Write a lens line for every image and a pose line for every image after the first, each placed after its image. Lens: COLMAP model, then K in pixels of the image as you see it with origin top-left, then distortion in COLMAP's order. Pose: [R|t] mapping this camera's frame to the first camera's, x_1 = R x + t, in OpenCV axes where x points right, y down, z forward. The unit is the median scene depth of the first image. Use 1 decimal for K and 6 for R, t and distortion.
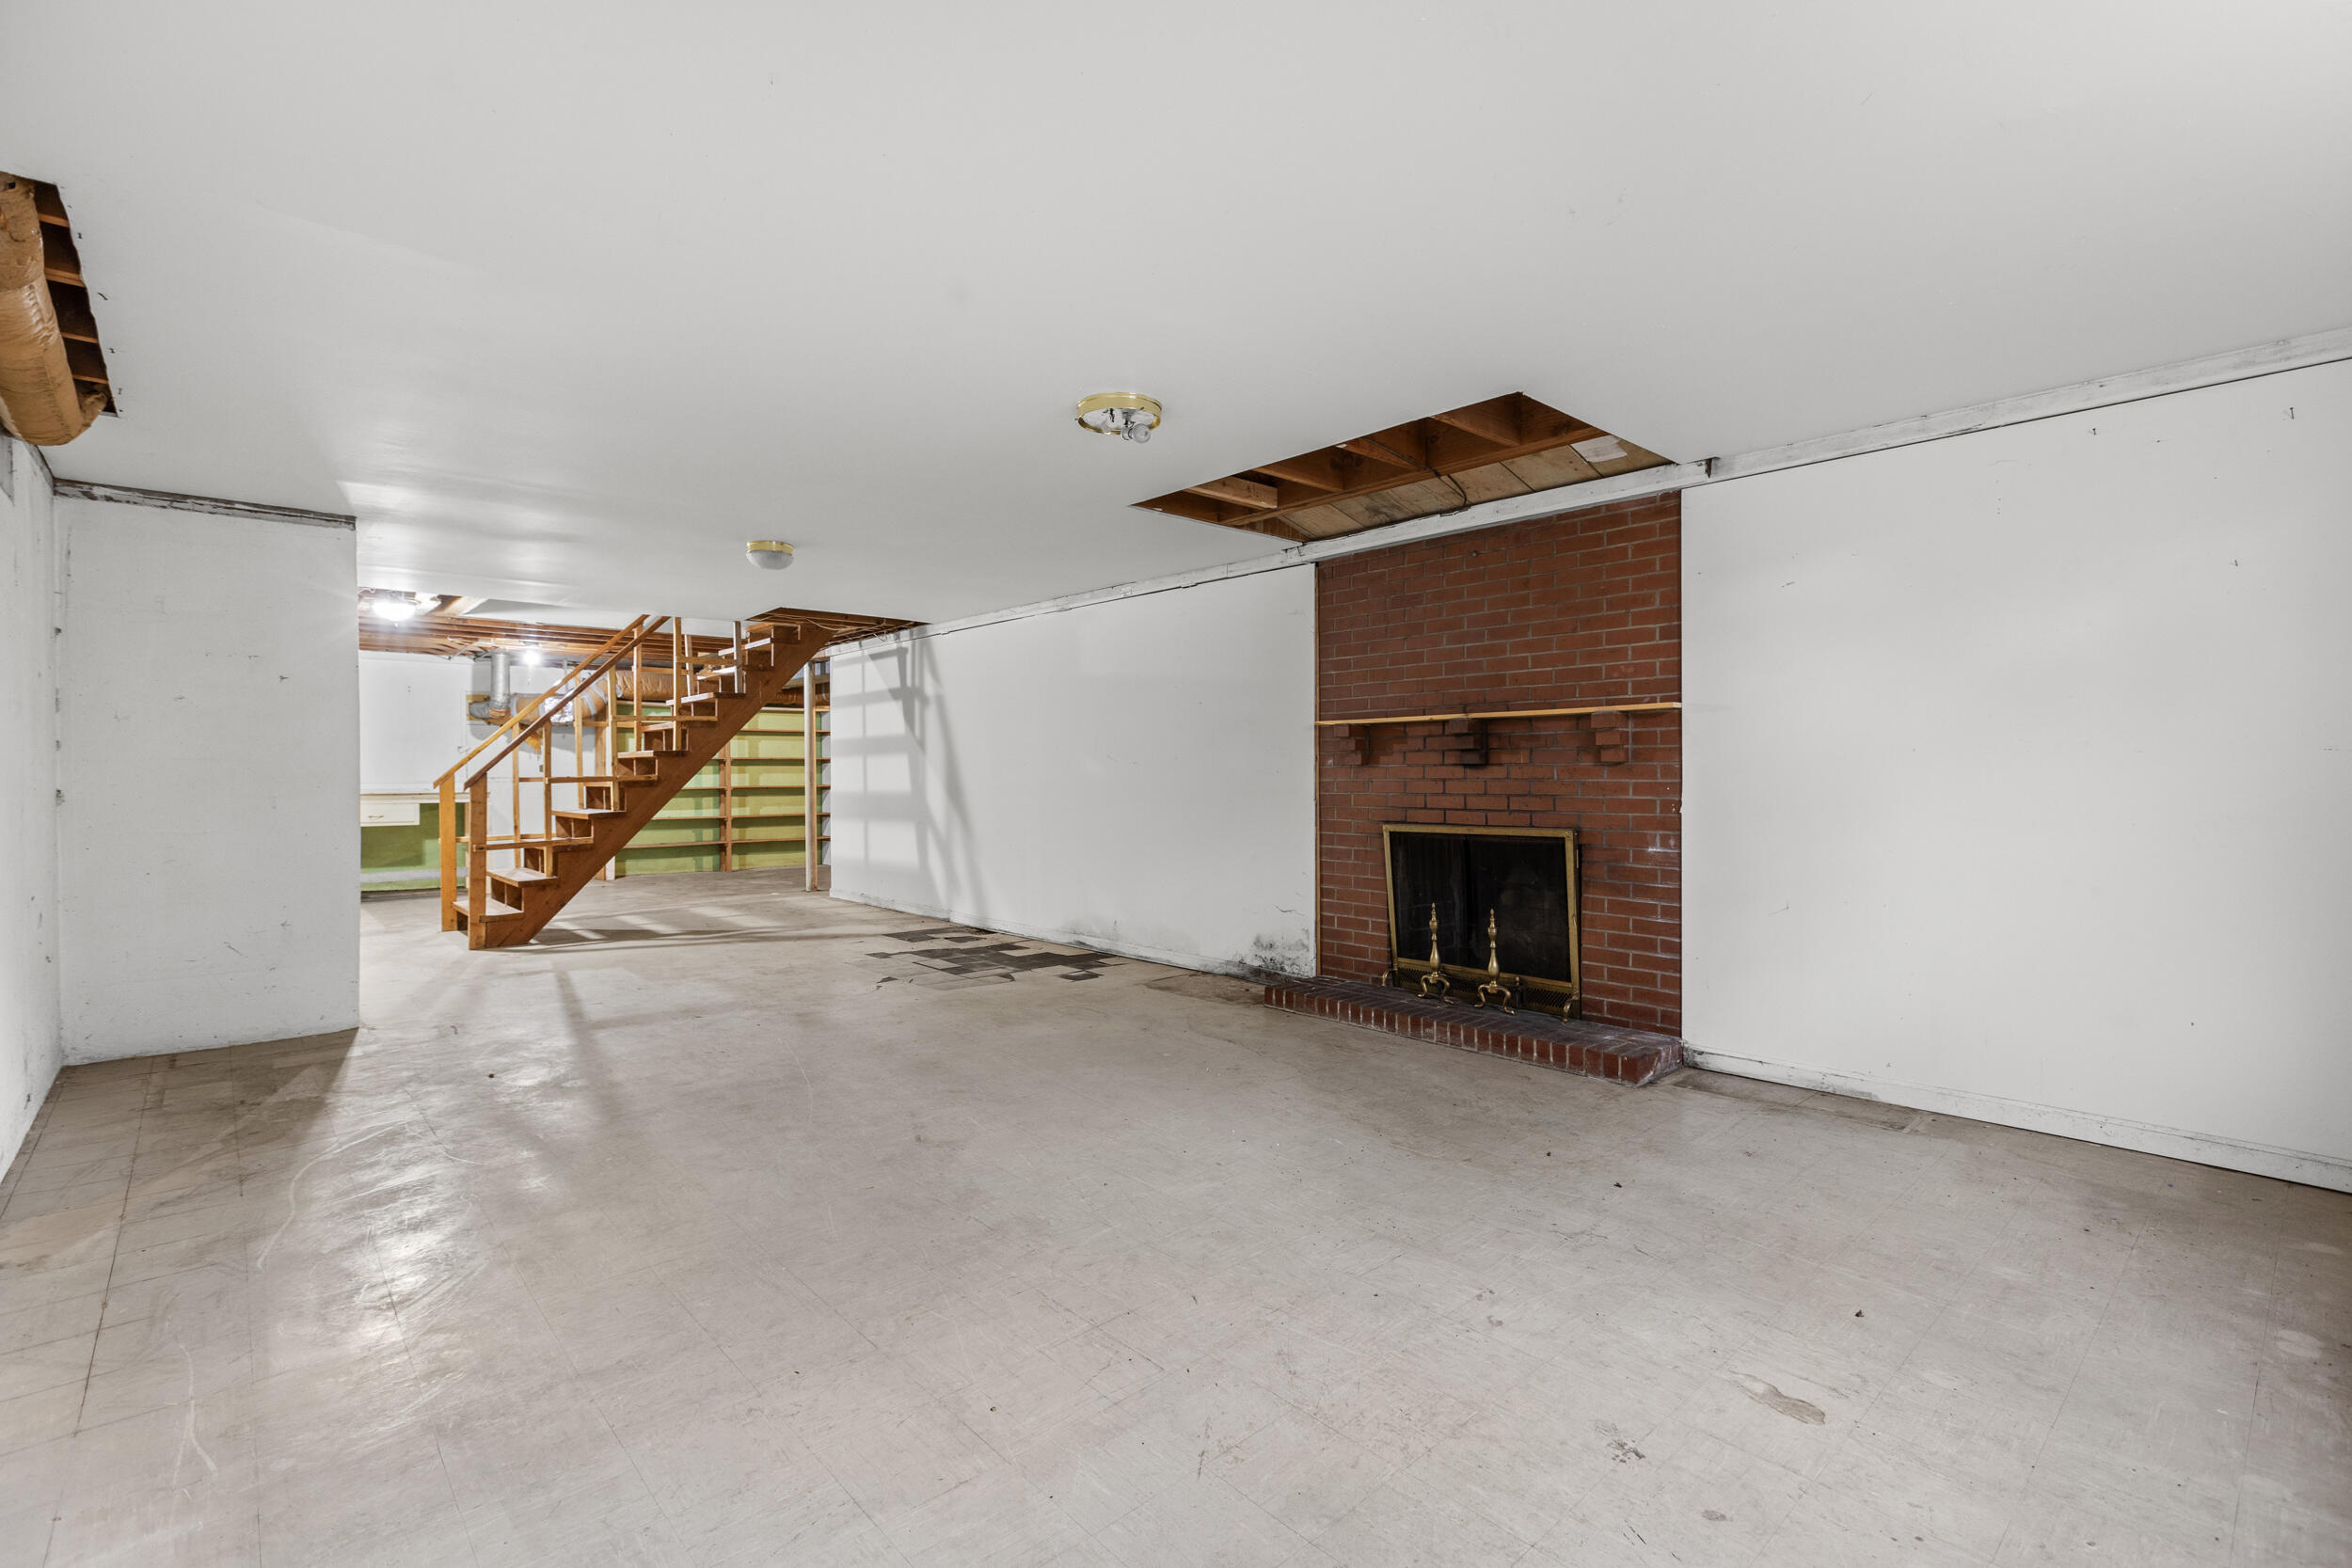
lens RADIAL K [[1063.6, 0, 1178.2], [0, 1063.6, 765.1], [0, 0, 1]] dist [-0.000953, 0.000352]
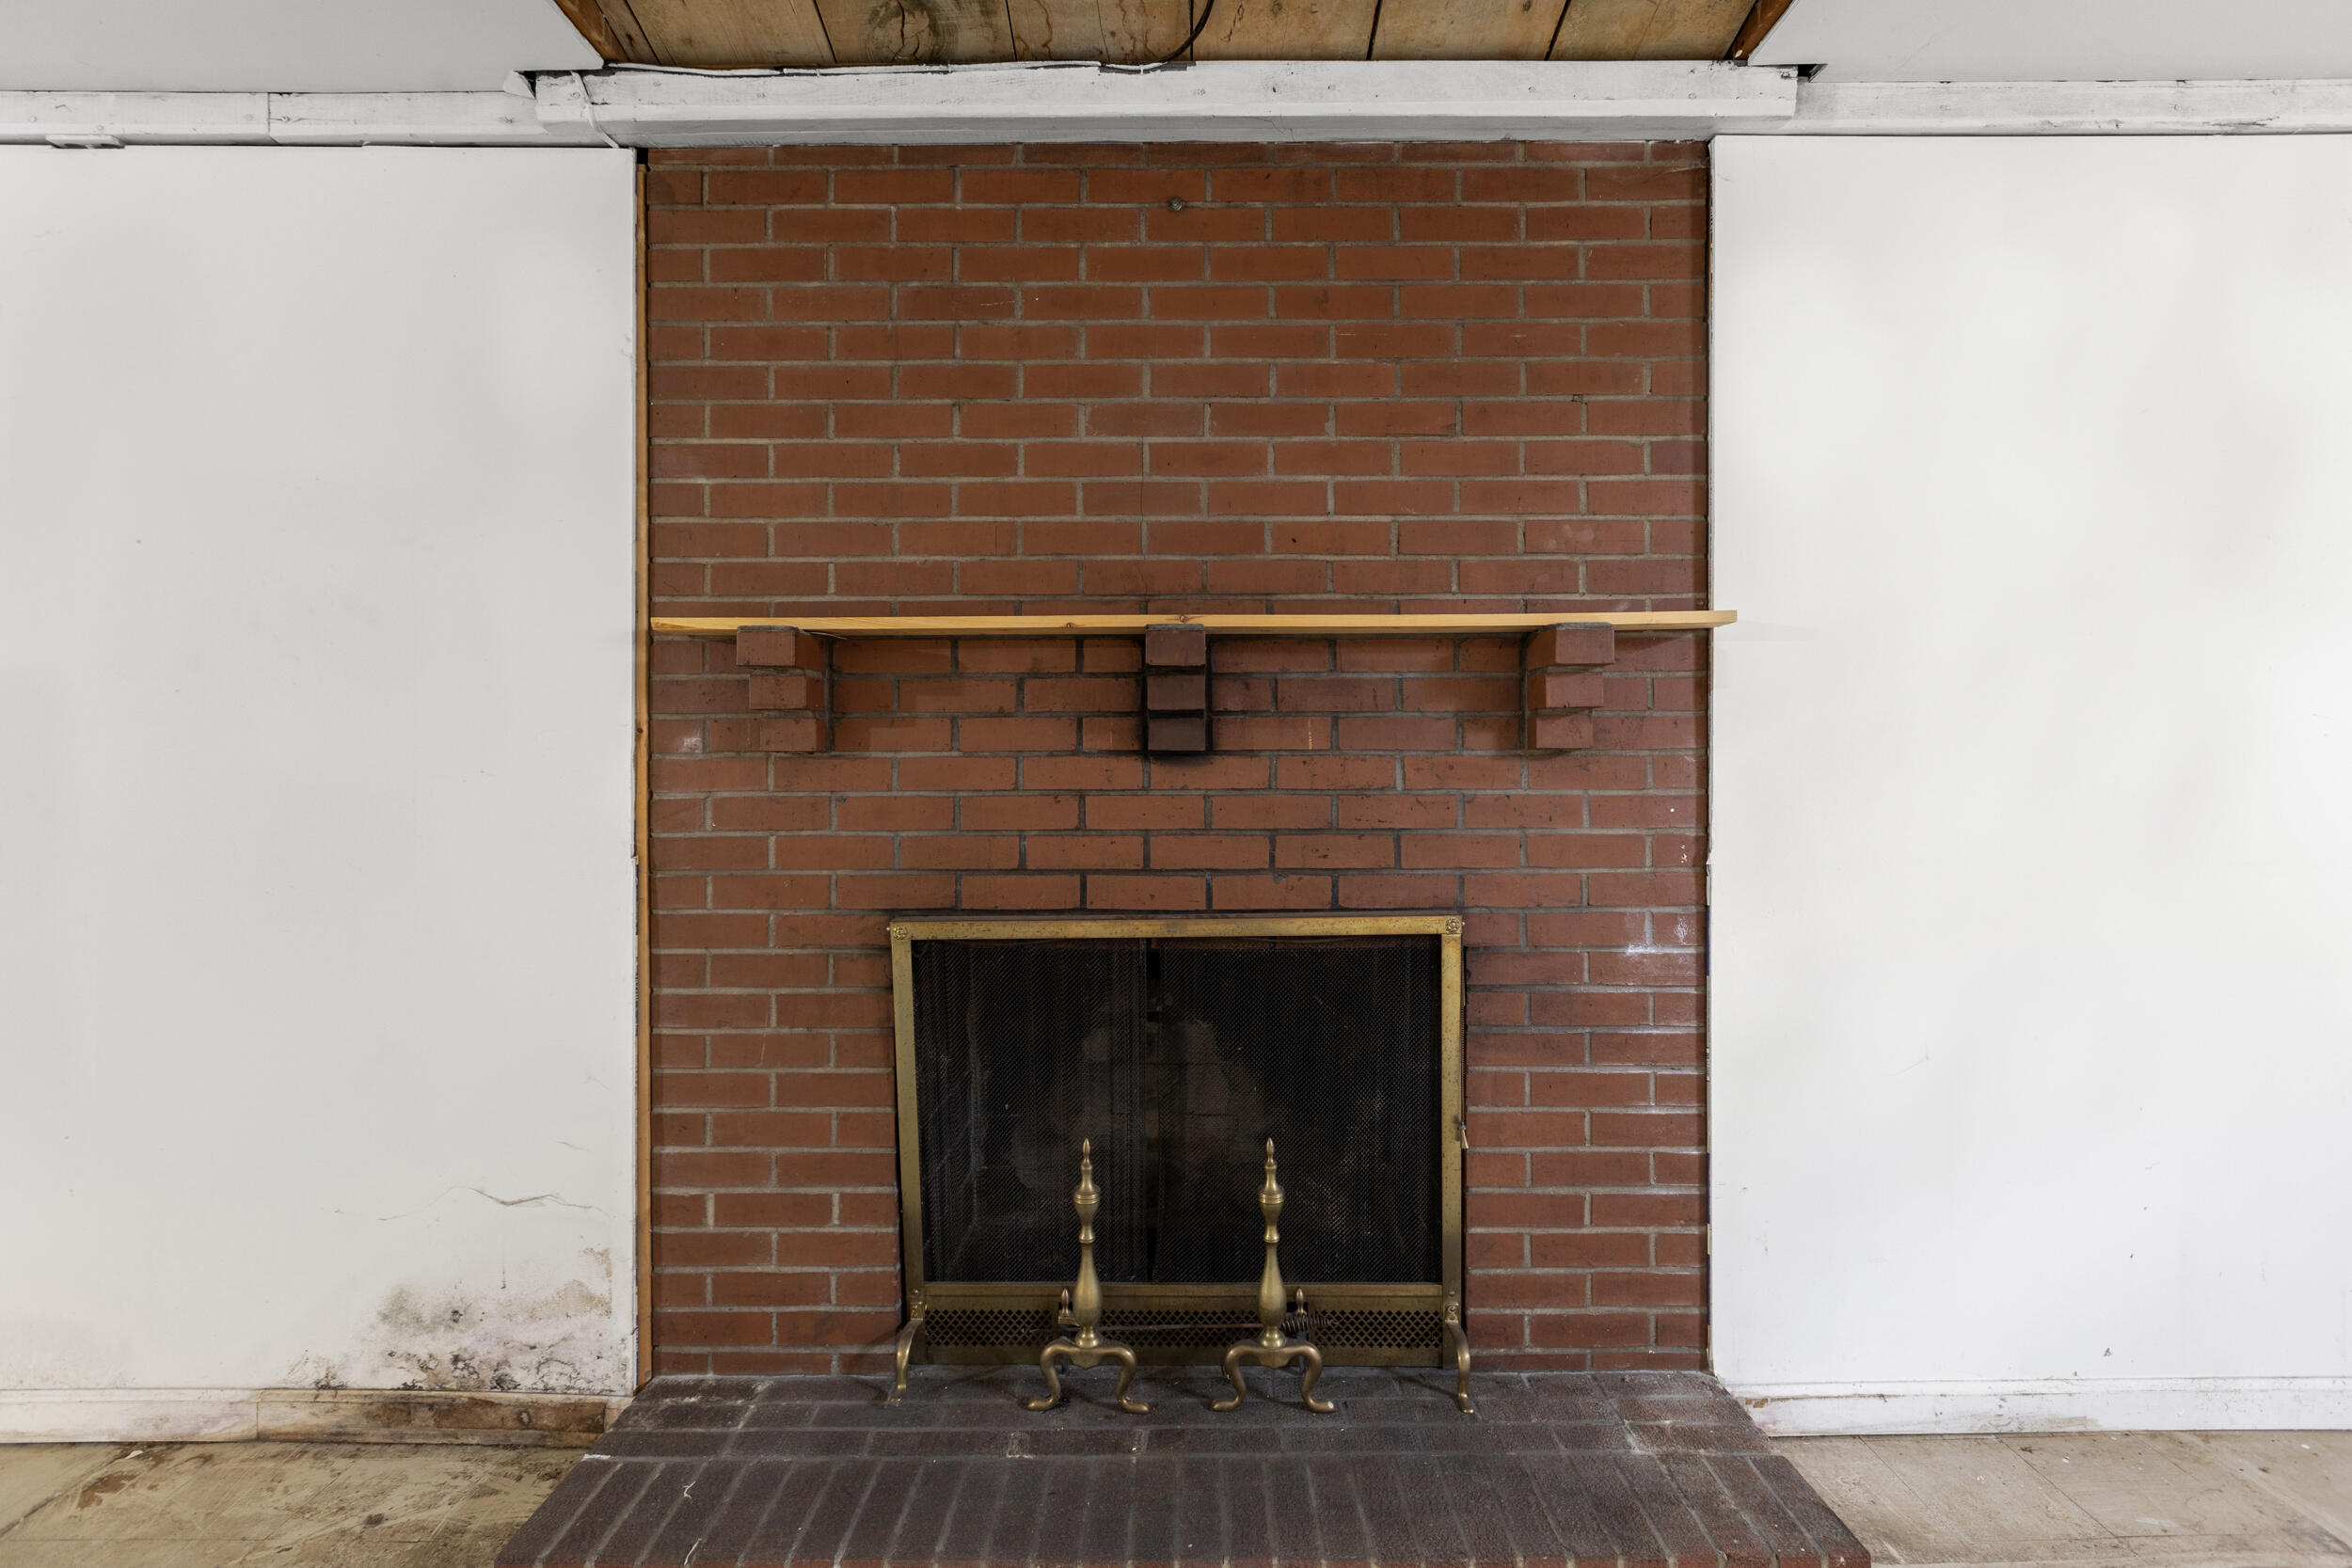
lens RADIAL K [[1063.6, 0, 1178.2], [0, 1063.6, 765.1], [0, 0, 1]] dist [-0.000953, 0.000352]
pose [[0.674288, 0.004028, 0.738458, -0.003471], [-0.005525, 0.999985, -0.000409, 0.004143], [-0.738448, -0.003805, 0.674300, 0.748779]]
